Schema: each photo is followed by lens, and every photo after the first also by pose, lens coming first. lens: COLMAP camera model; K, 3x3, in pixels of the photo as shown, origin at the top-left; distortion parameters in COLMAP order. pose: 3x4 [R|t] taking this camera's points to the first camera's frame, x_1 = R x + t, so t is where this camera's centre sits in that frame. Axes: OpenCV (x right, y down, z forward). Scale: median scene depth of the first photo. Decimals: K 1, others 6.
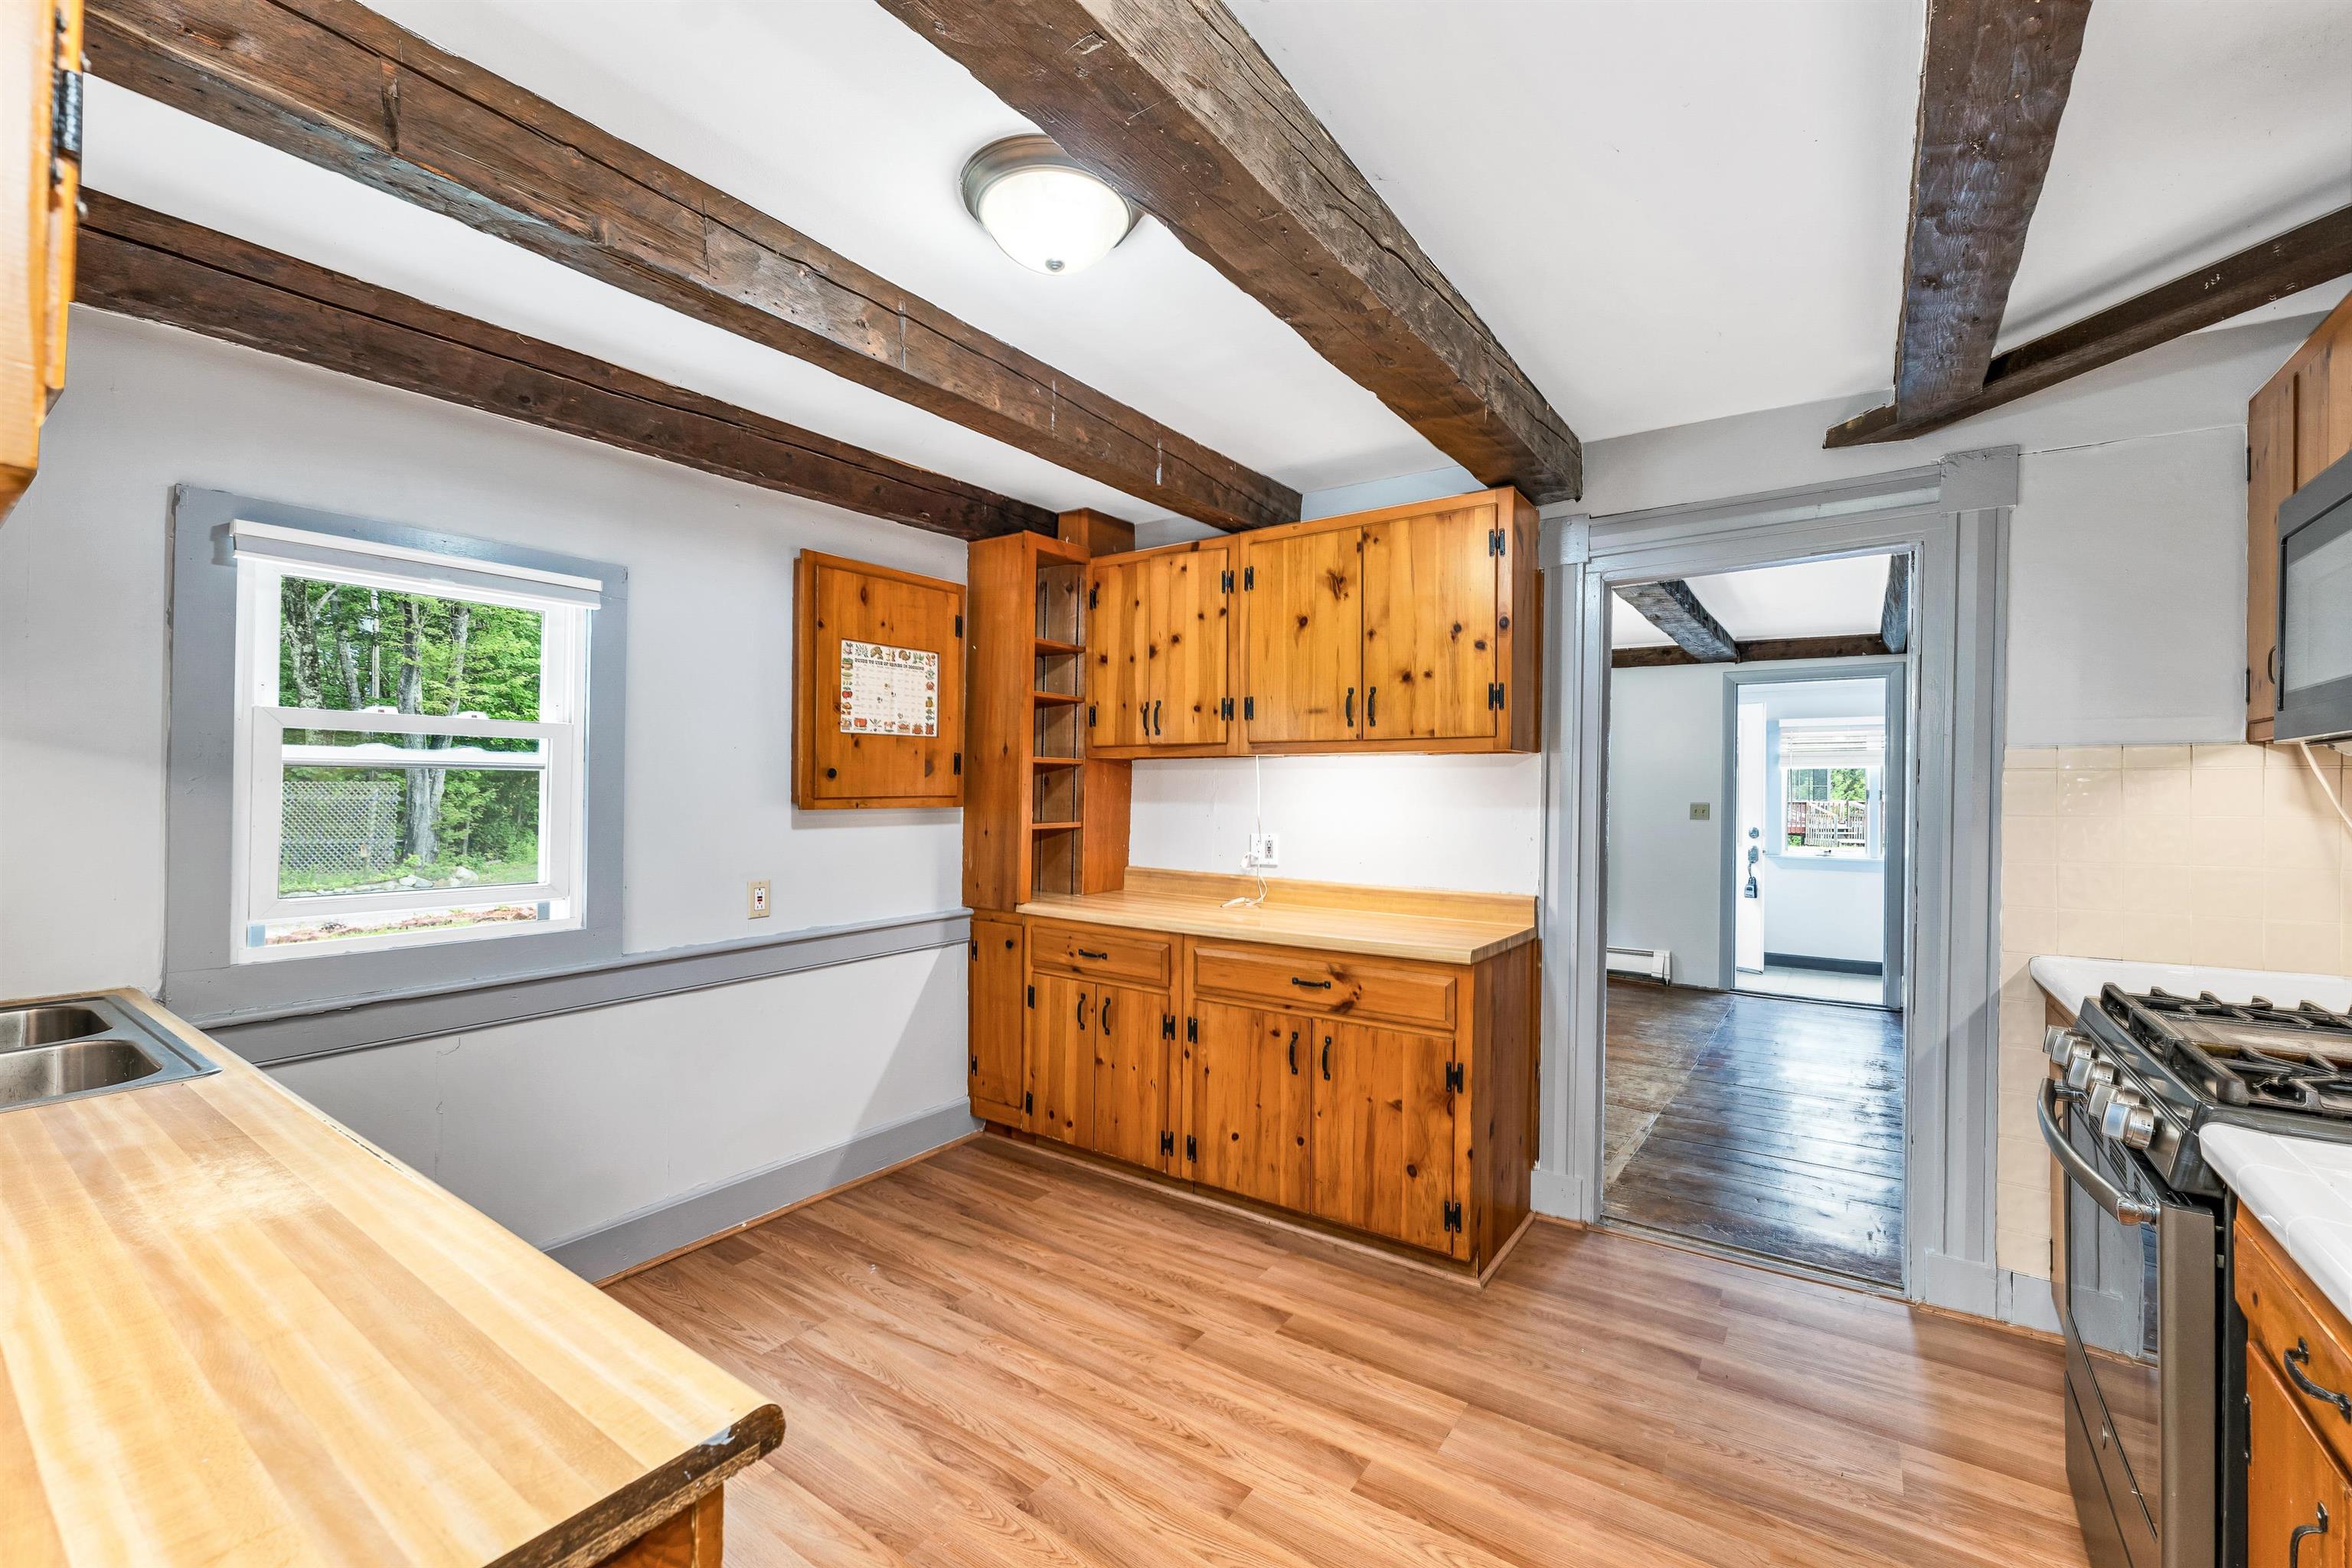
lens RADIAL K [[980.2, 0, 1169.5], [0, 980.2, 788.7], [0, 0, 1]] dist [0.000870, 0.000198]
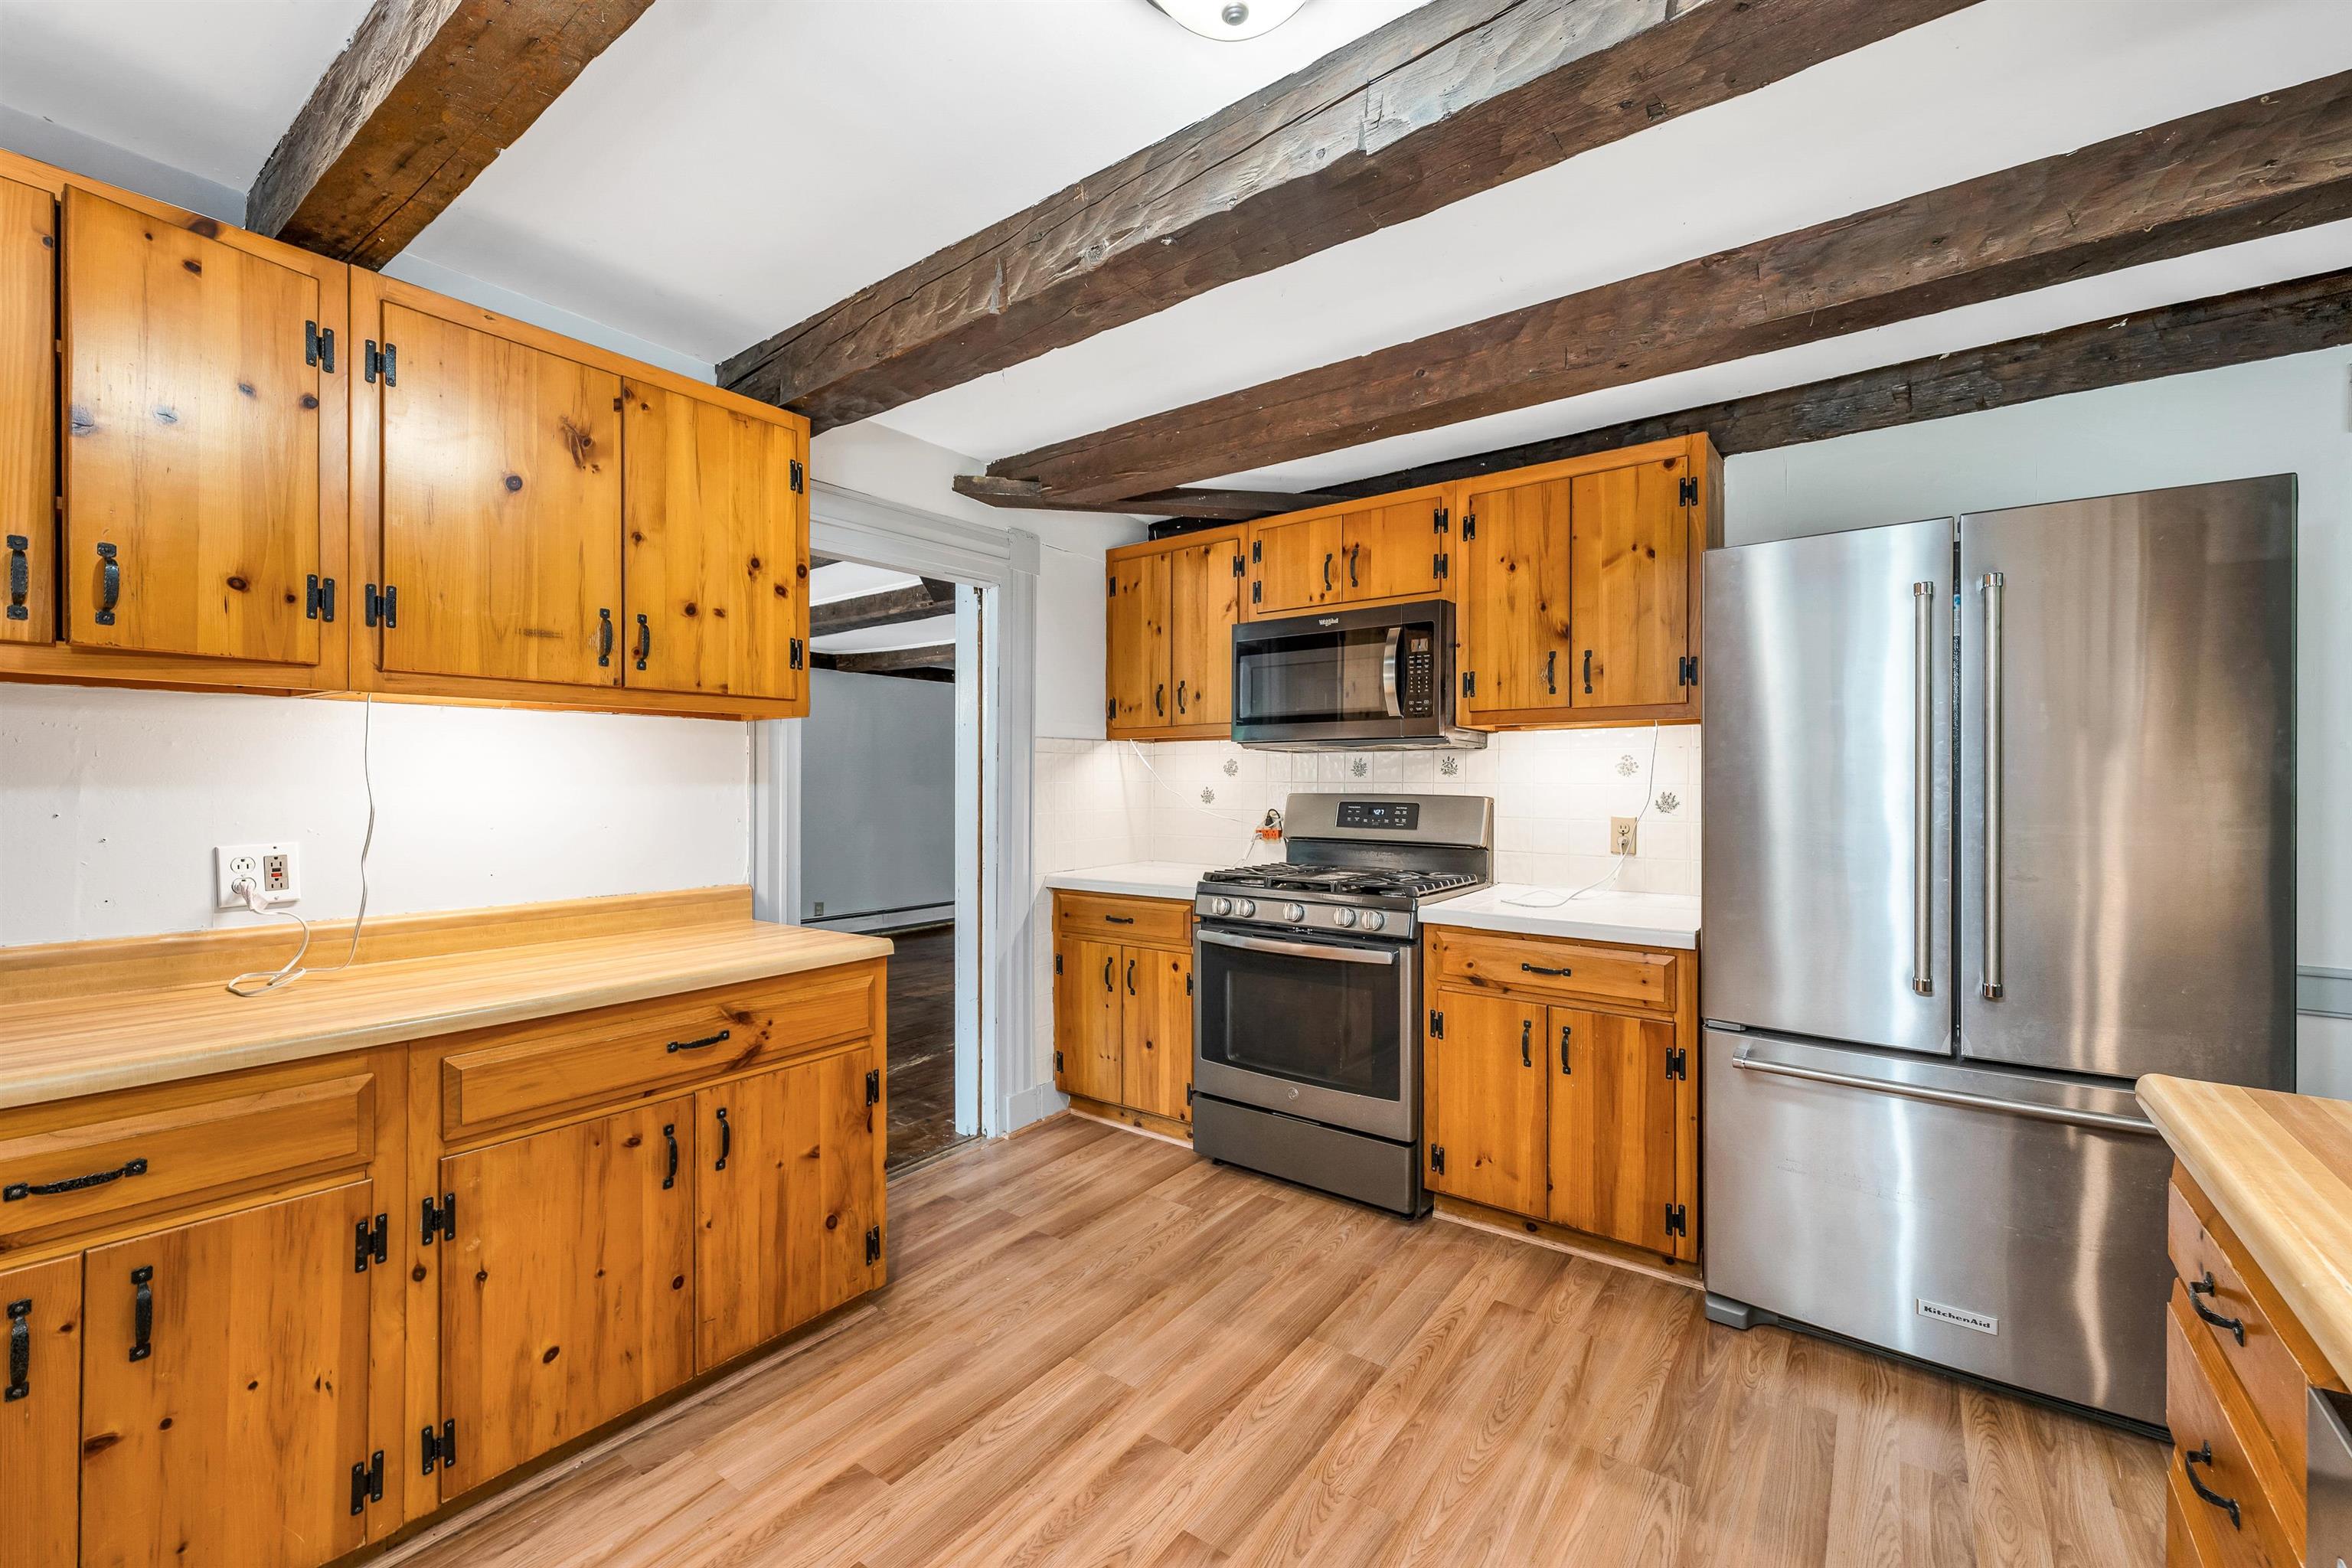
lens RADIAL K [[980.2, 0, 1169.5], [0, 980.2, 788.7], [0, 0, 1]] dist [0.000870, 0.000198]
pose [[0.008965, -0.015819, 0.999835, -0.521006], [0.000008, 0.999875, 0.015819, 0.010879], [-0.999960, -0.000134, 0.008964, 0.648490]]
